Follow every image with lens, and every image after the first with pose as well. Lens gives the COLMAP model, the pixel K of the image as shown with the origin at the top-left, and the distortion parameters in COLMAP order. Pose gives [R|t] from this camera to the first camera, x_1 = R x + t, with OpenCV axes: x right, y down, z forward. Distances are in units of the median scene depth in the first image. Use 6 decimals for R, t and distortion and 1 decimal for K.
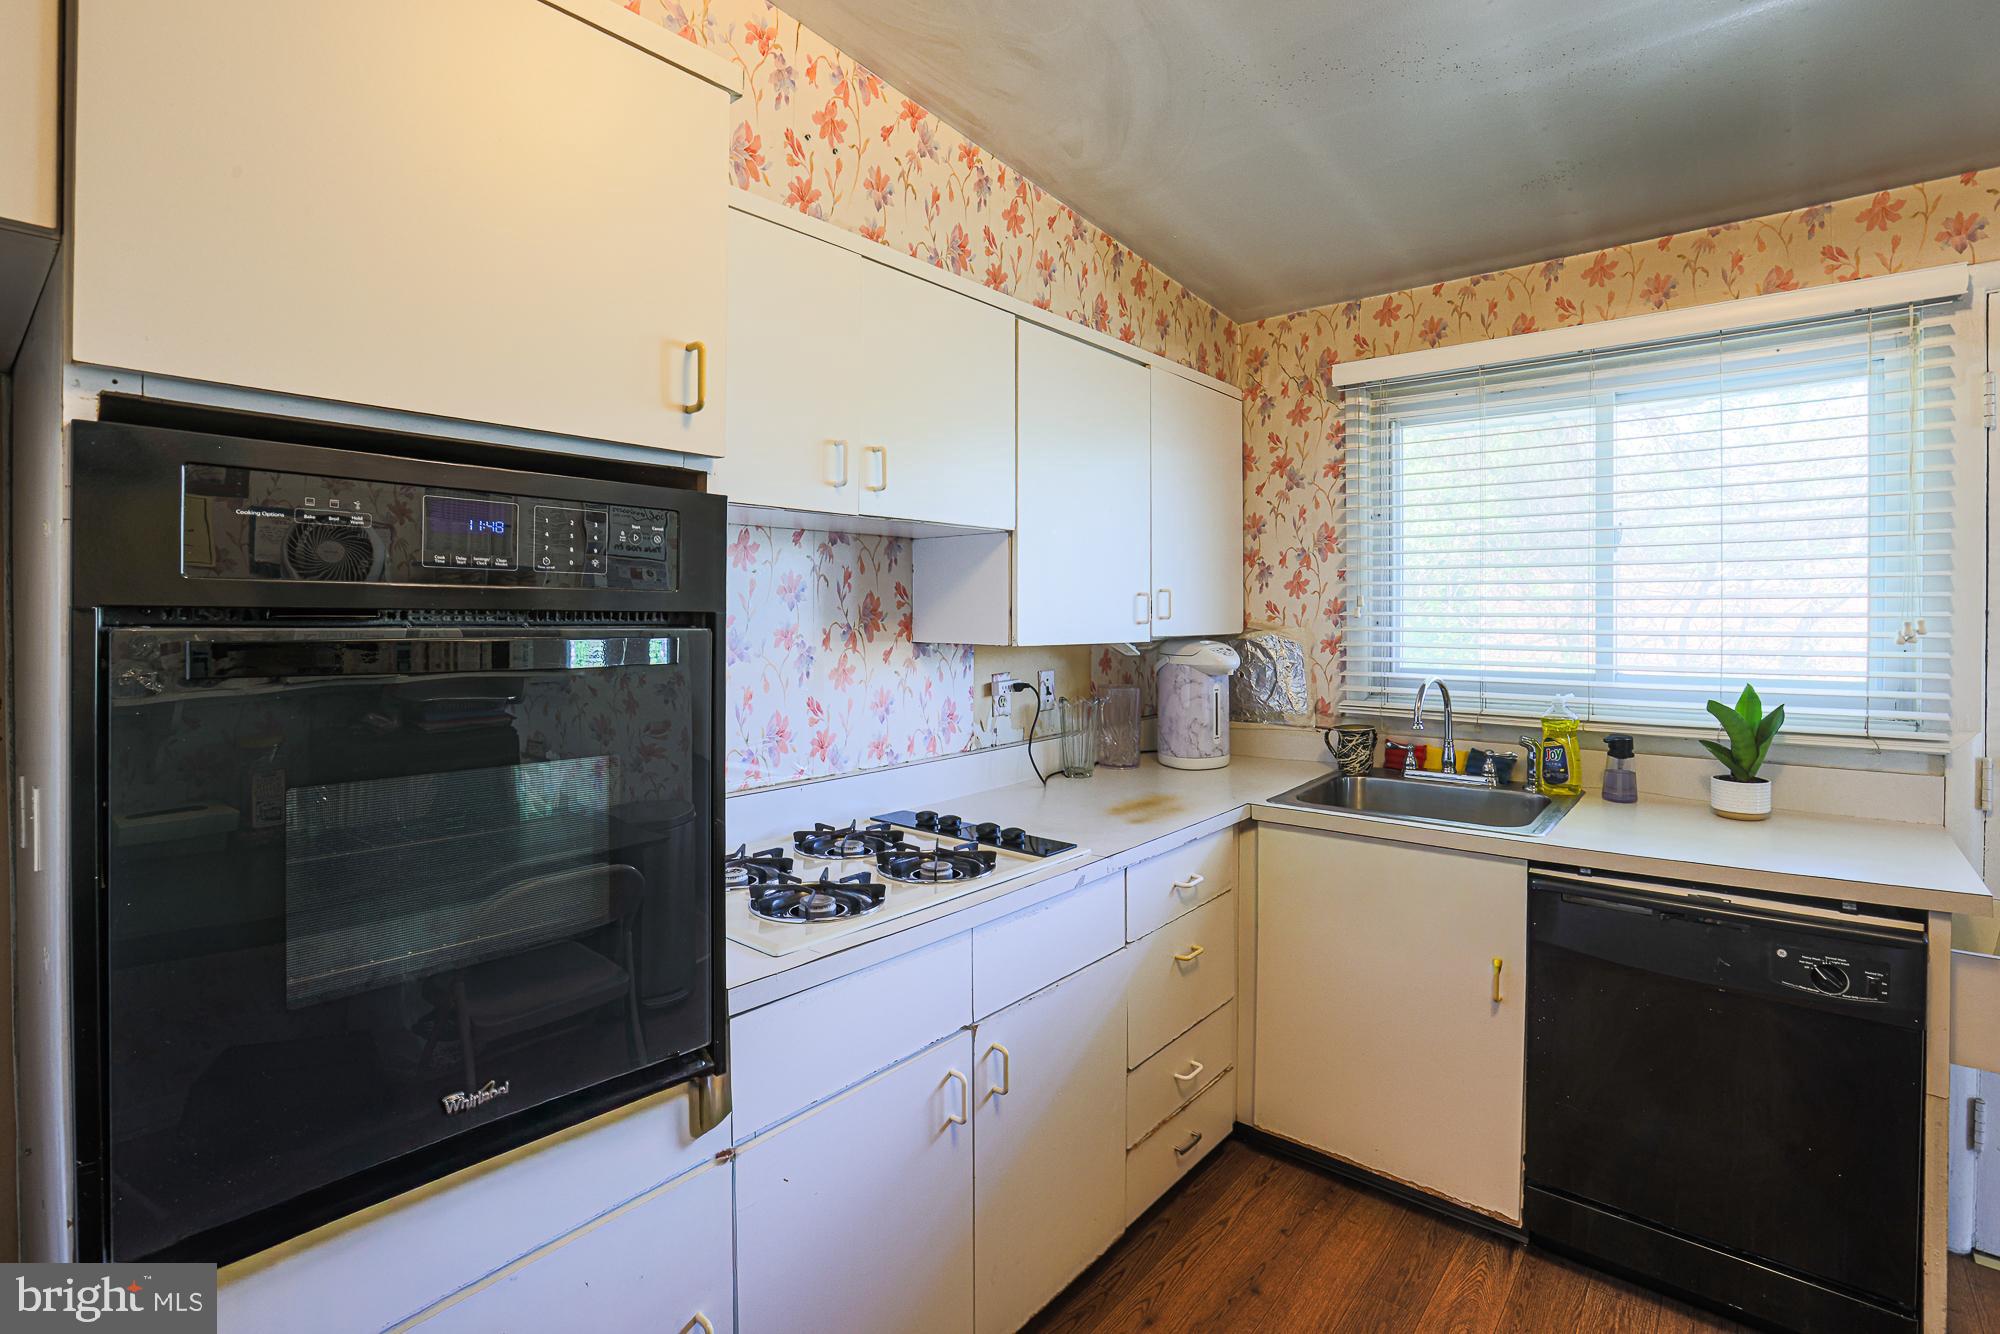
lens RADIAL K [[953.3, 0, 1005.7], [0, 953.3, 619.5], [0, 0, 1]] dist [-0.051413, 0.021188]
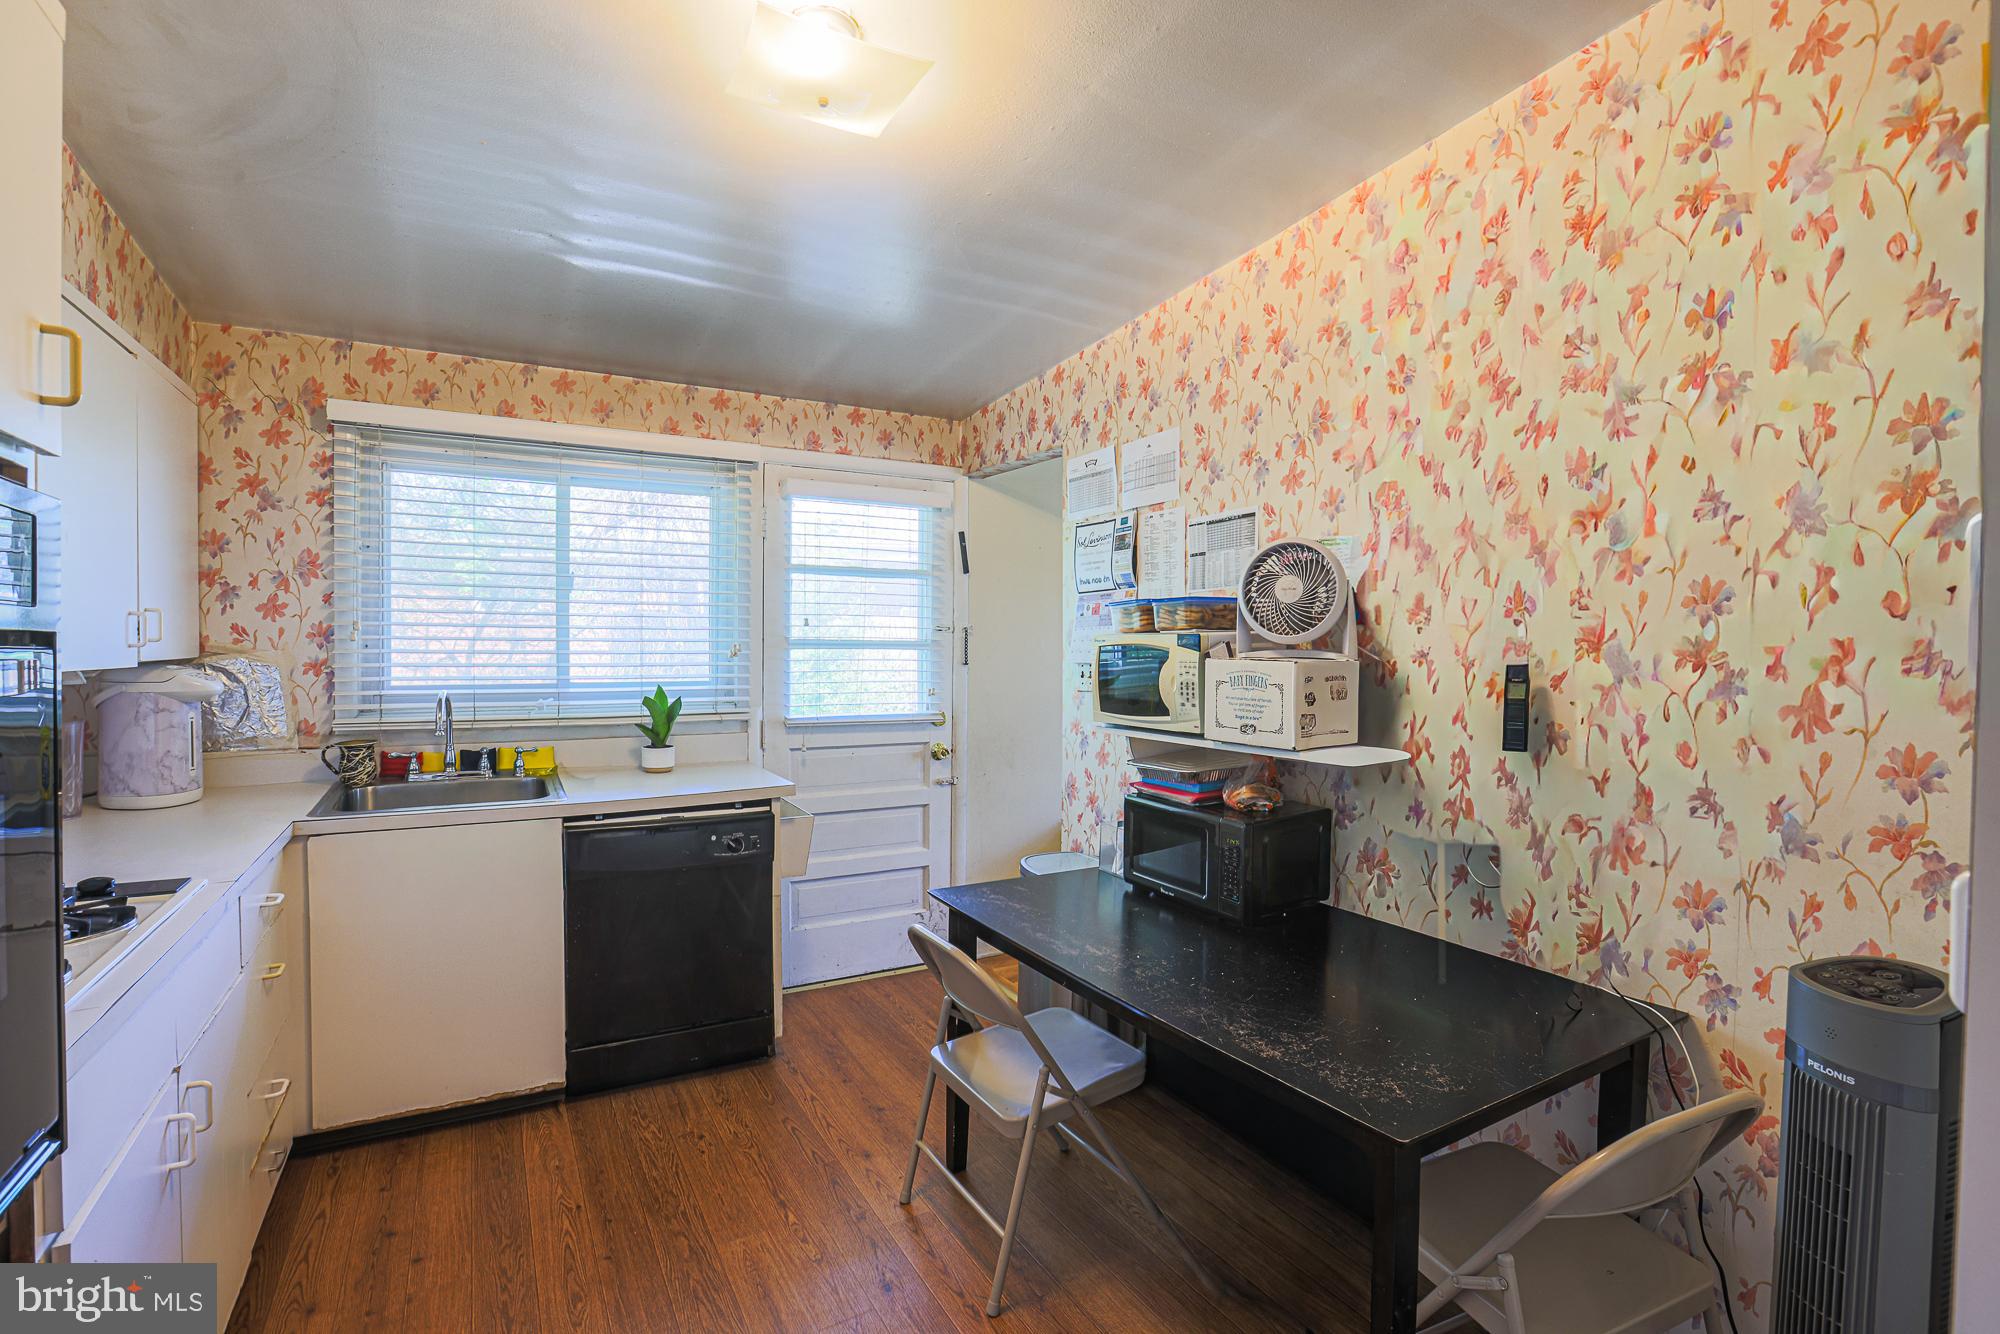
lens RADIAL K [[947.9, 0, 1008.8], [0, 947.9, 683.2], [0, 0, 1]] dist [0.000168, 0.000320]
pose [[0.340647, -0.037263, 0.939452, -0.427378], [-0.000174, 0.999212, 0.039696, 0.003478], [-0.940191, -0.013686, 0.340372, -0.072779]]
